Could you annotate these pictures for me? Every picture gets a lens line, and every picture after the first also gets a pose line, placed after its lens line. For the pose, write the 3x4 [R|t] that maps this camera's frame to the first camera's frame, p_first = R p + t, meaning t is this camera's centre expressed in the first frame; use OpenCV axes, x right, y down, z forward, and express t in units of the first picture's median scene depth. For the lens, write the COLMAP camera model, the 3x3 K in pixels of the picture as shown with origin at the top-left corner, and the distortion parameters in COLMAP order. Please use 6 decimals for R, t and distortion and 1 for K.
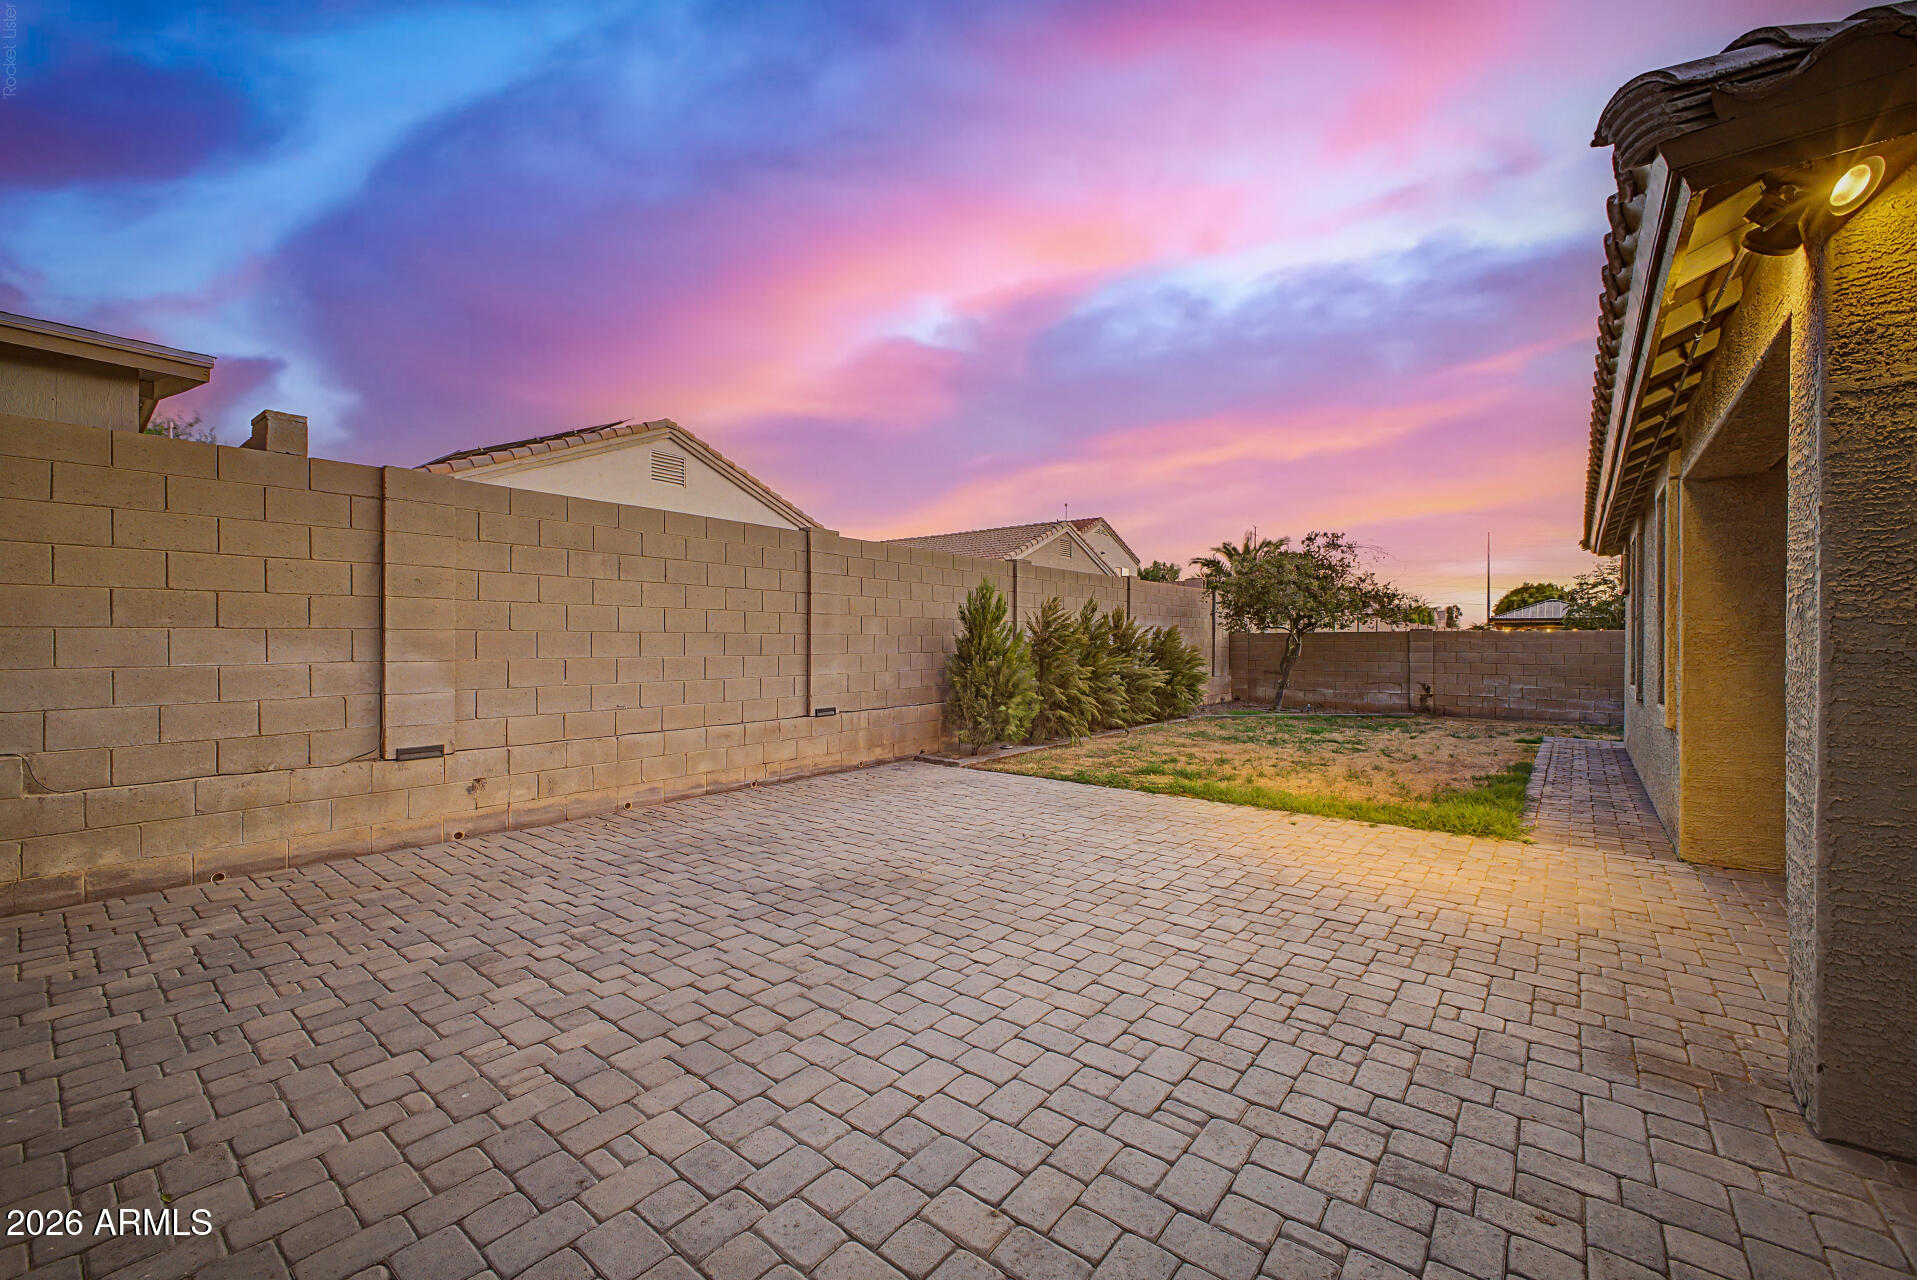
lens RADIAL K [[777.4, 0, 958.5], [0, 777.4, 640.0], [0, 0, 1]] dist [0.001016, -0.000122]
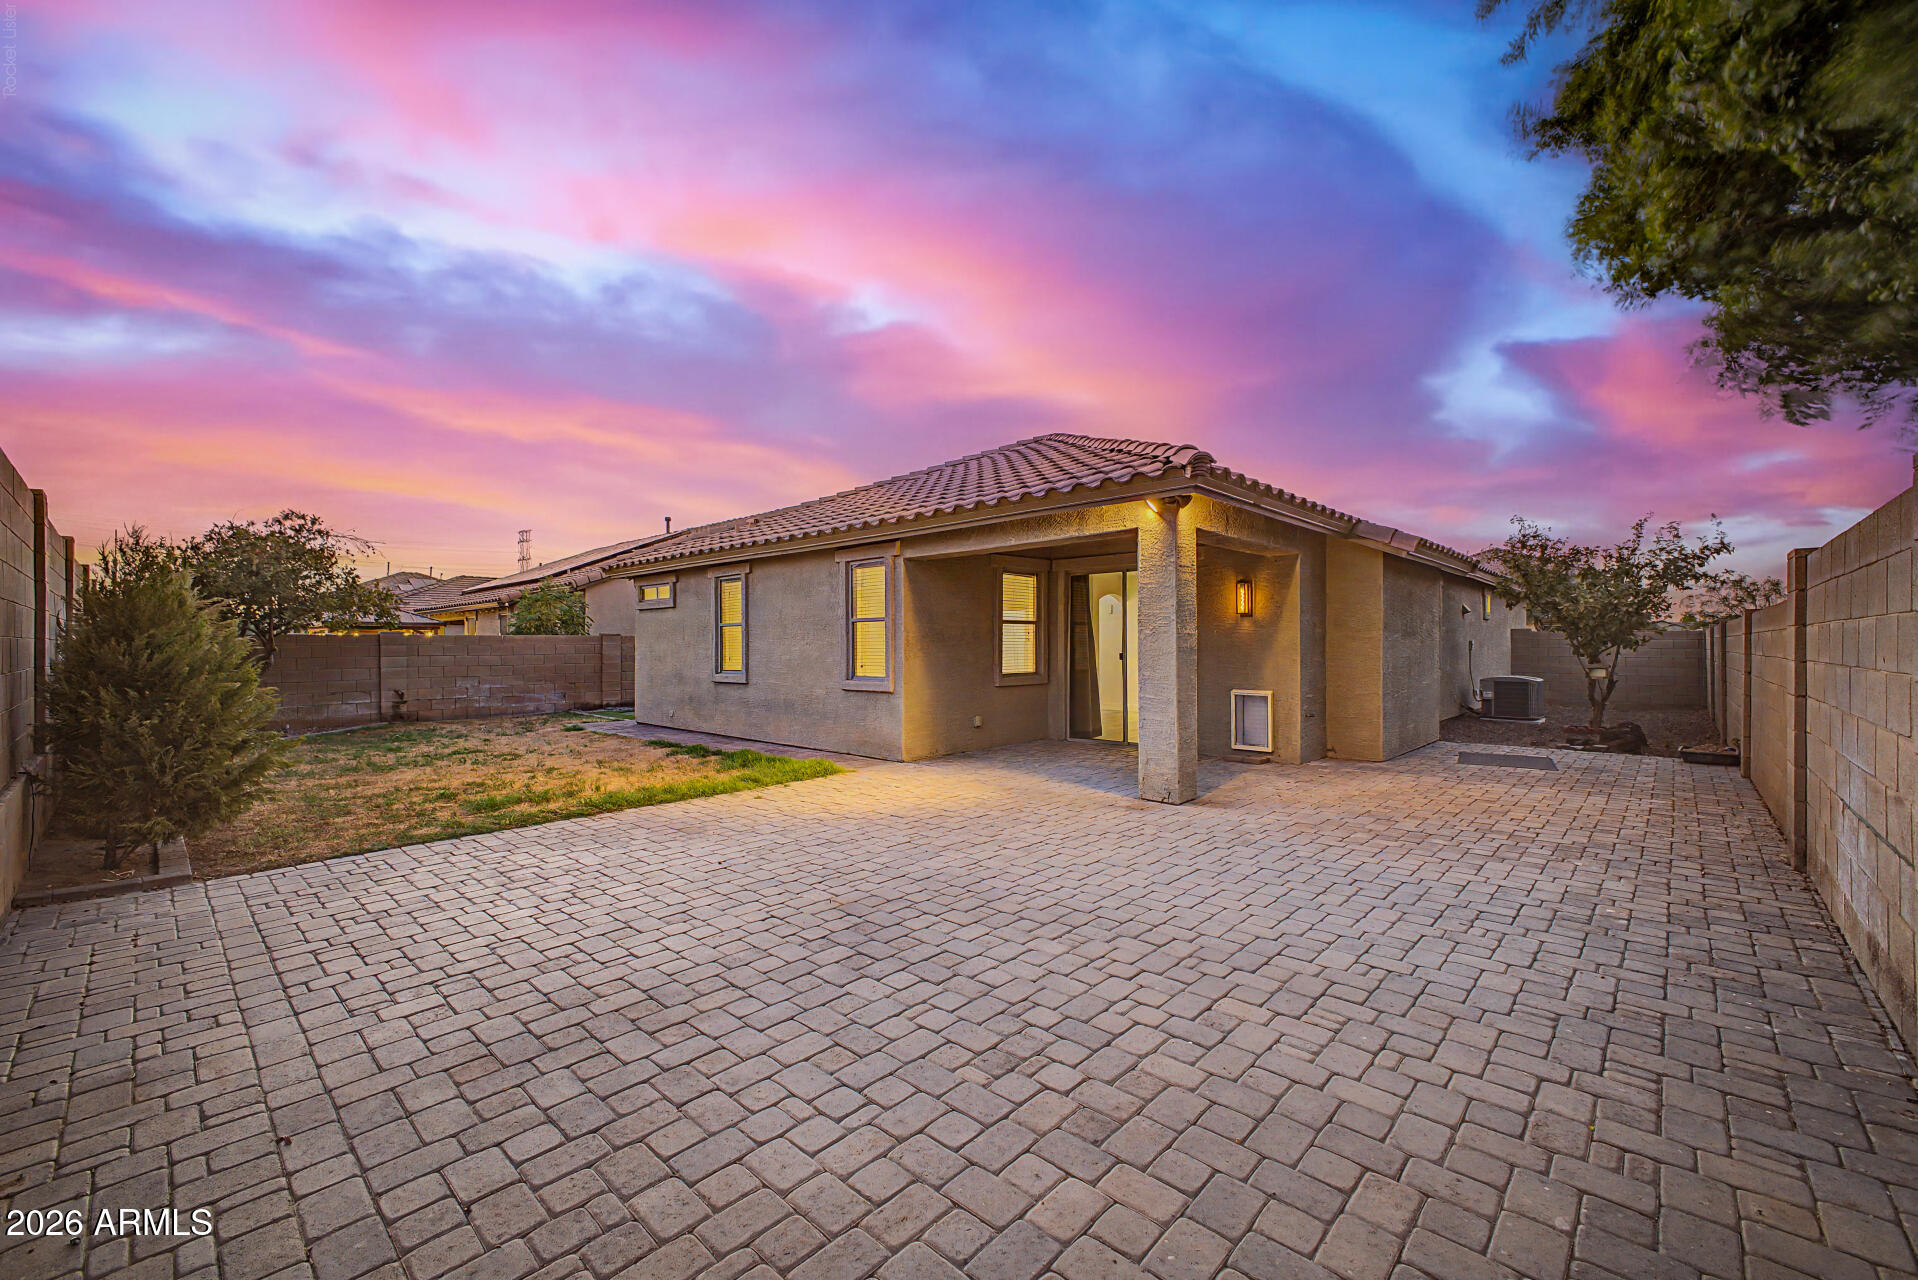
lens RADIAL K [[782.7, 0, 959.0], [0, 782.7, 640.0], [0, 0, 1]] dist [-0.010492, -0.000102]
pose [[0.071781, -0.005464, 0.997405, -1.002199], [0.009432, 0.999944, 0.004799, -0.009693], [-0.997376, 0.009063, 0.071828, 0.827110]]
